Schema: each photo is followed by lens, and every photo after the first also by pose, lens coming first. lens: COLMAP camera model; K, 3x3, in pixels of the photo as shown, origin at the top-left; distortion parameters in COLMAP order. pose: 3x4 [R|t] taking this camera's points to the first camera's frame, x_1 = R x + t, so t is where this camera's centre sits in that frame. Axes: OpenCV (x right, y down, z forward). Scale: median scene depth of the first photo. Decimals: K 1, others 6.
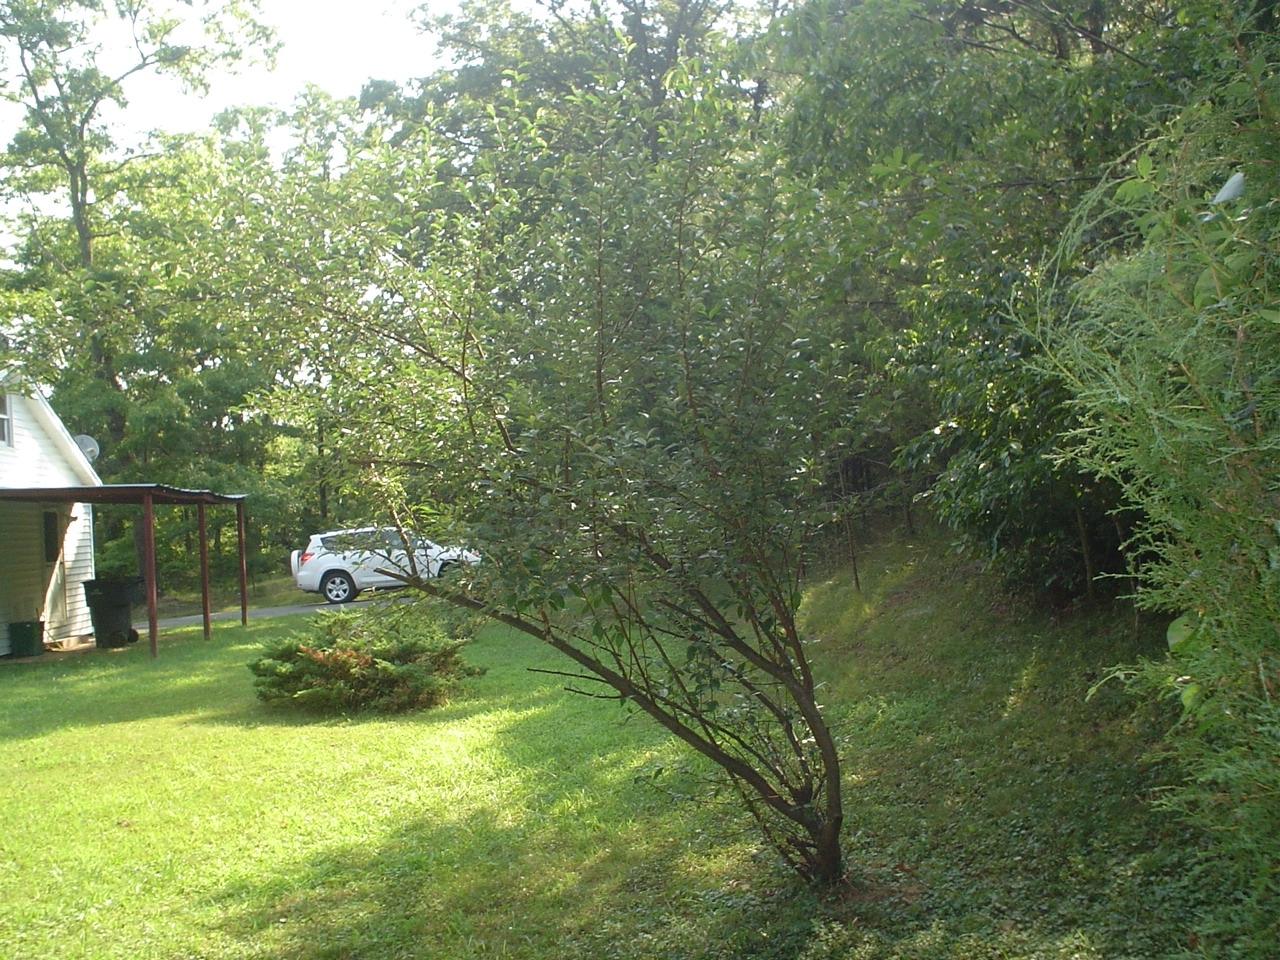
lens RADIAL K [[1253.5, 0, 645.9], [0, 1253.5, 472.6], [0, 0, 1]] dist [-0.132051, 0.109958]
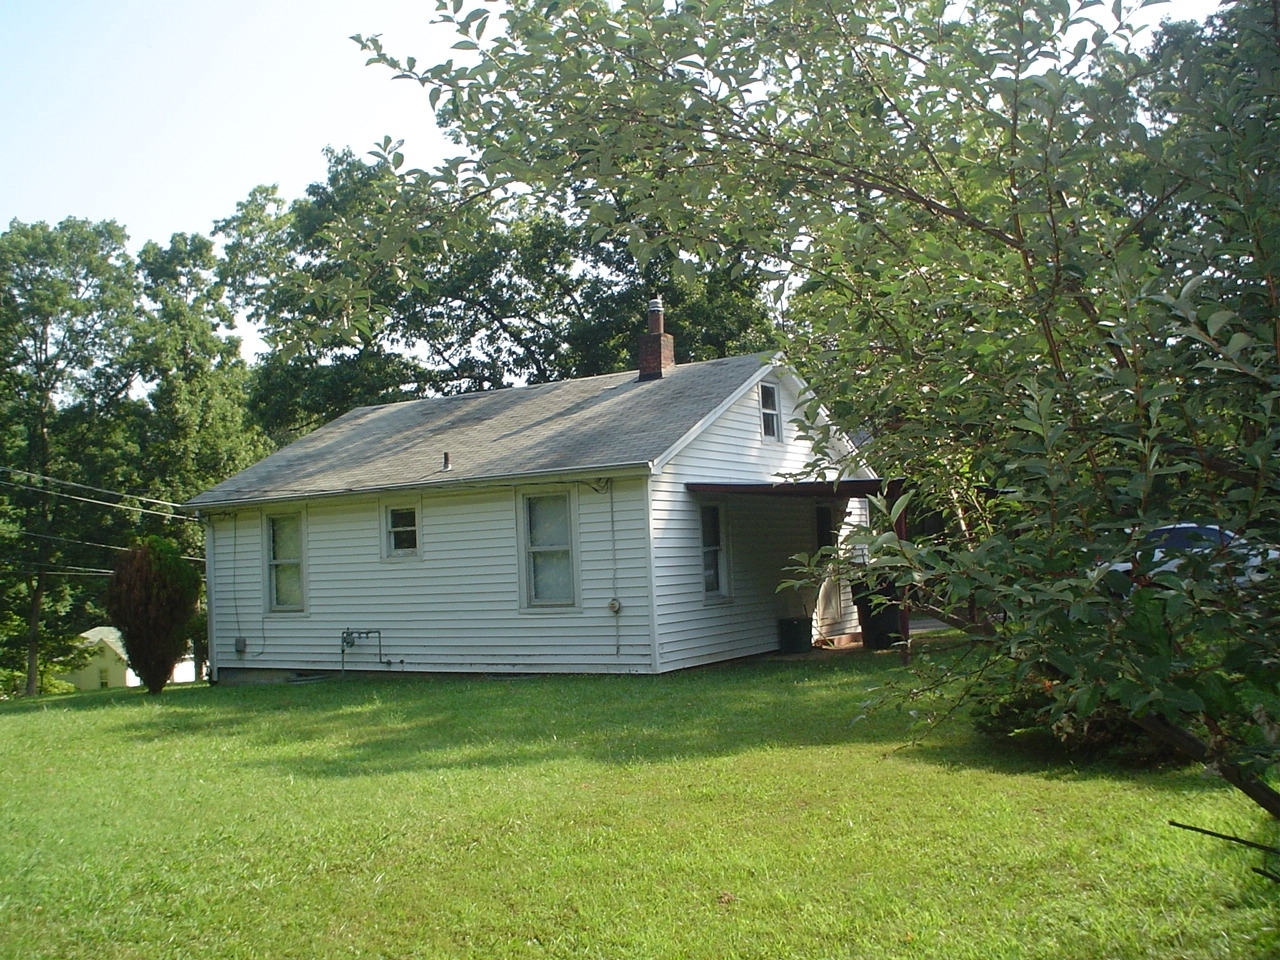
lens RADIAL K [[1253.5, 0, 645.9], [0, 1253.5, 472.6], [0, 0, 1]] dist [-0.132051, 0.109958]
pose [[0.798295, -0.016777, -0.602033, 0.007923], [0.019653, 0.999805, -0.001801, 0.003414], [0.601946, -0.010394, 0.798469, 0.114689]]
